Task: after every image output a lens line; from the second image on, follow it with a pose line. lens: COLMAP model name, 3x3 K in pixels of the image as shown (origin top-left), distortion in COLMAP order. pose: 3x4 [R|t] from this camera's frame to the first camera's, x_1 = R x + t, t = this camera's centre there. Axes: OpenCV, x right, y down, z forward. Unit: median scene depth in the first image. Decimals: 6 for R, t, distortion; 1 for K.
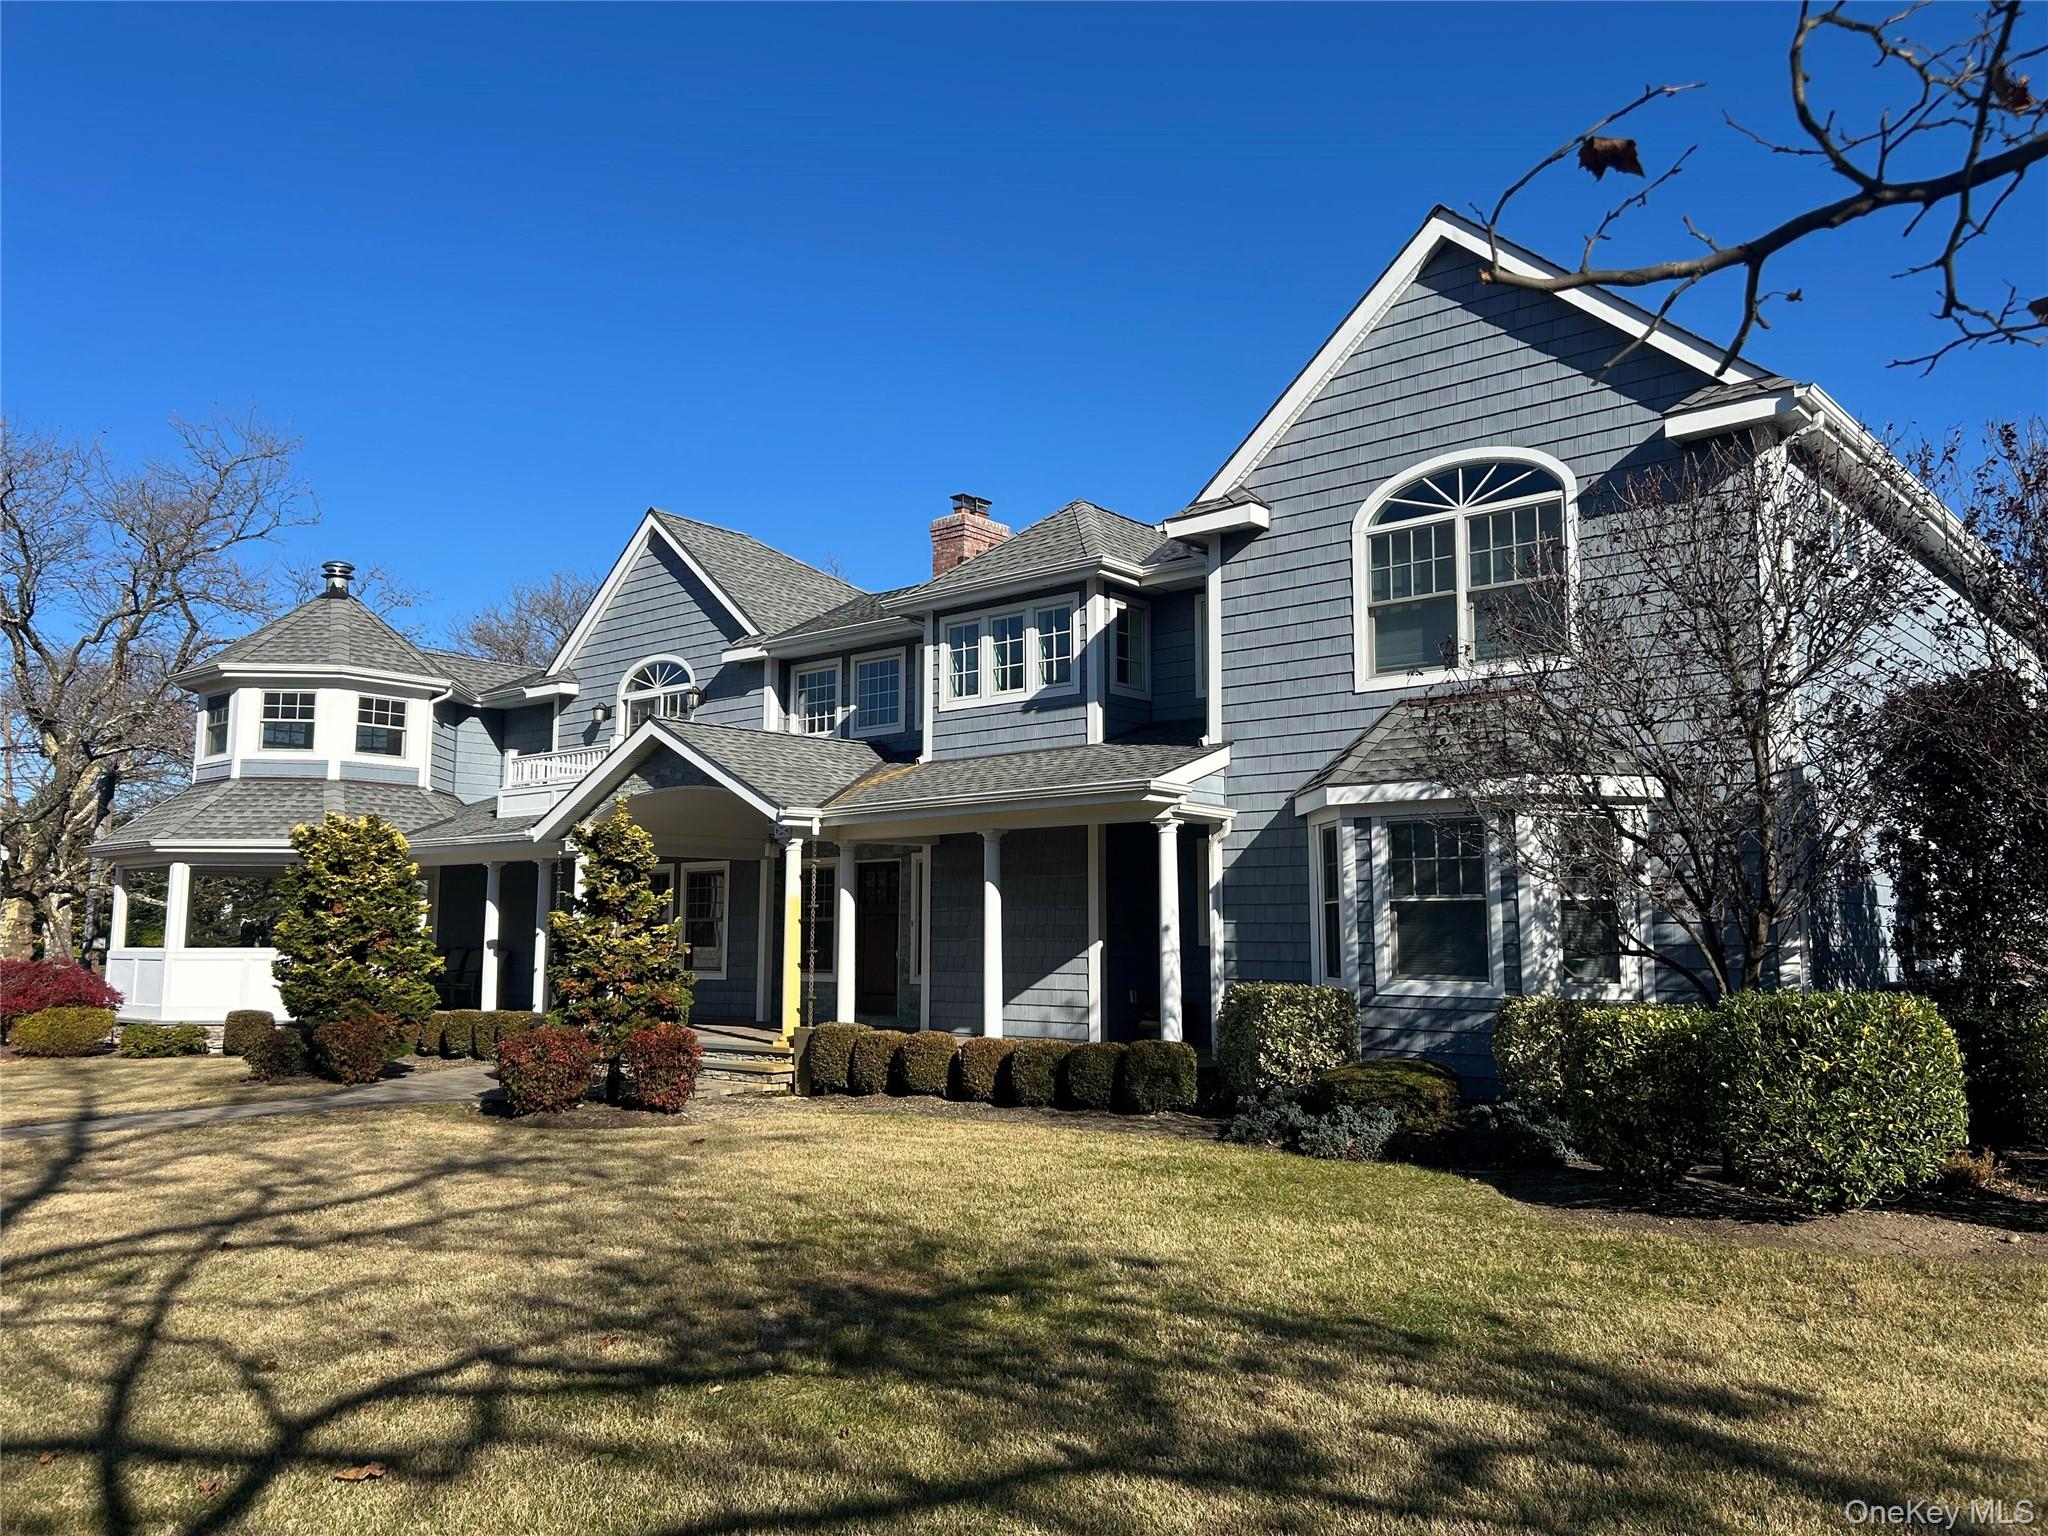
lens RADIAL K [[1533.0, 0, 1024.0], [0, 1533.0, 768.0], [0, 0, 1]] dist [0.030442, -0.038877]
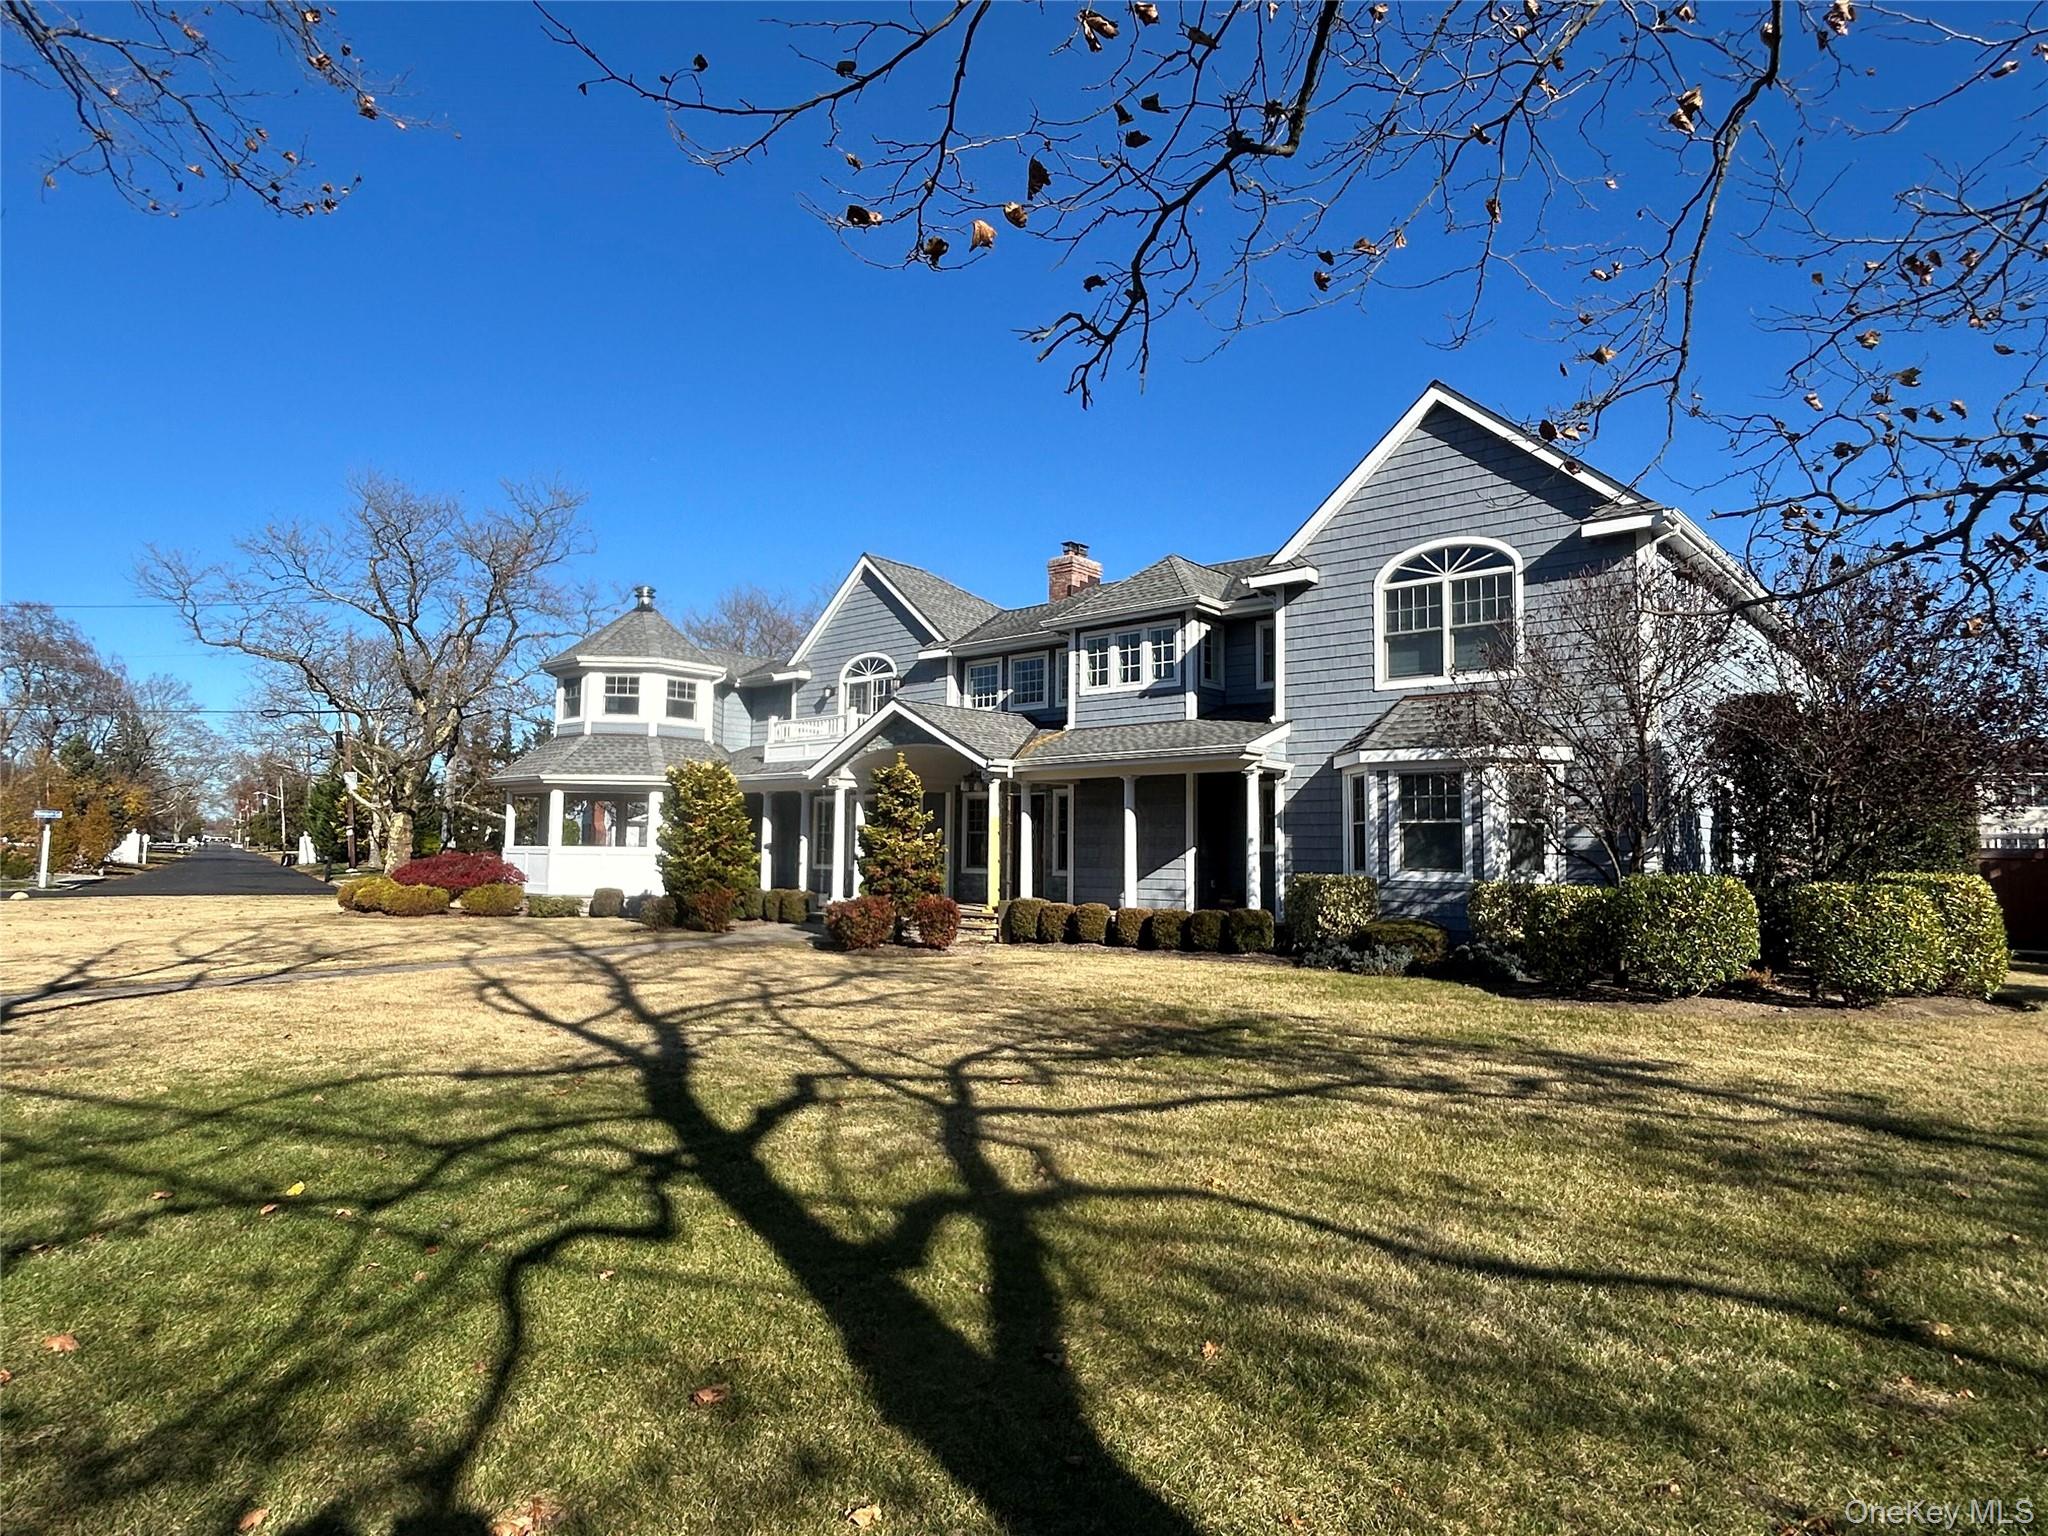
lens RADIAL K [[1154.2, 0, 1024.3], [0, 1154.2, 775.0], [0, 0, 1]] dist [-0.016107, -0.000190]
pose [[0.999919, 0.009144, -0.008903, -0.129980], [-0.008733, 0.998941, 0.045174, -0.012678], [0.009307, -0.045093, 0.998939, -0.183862]]
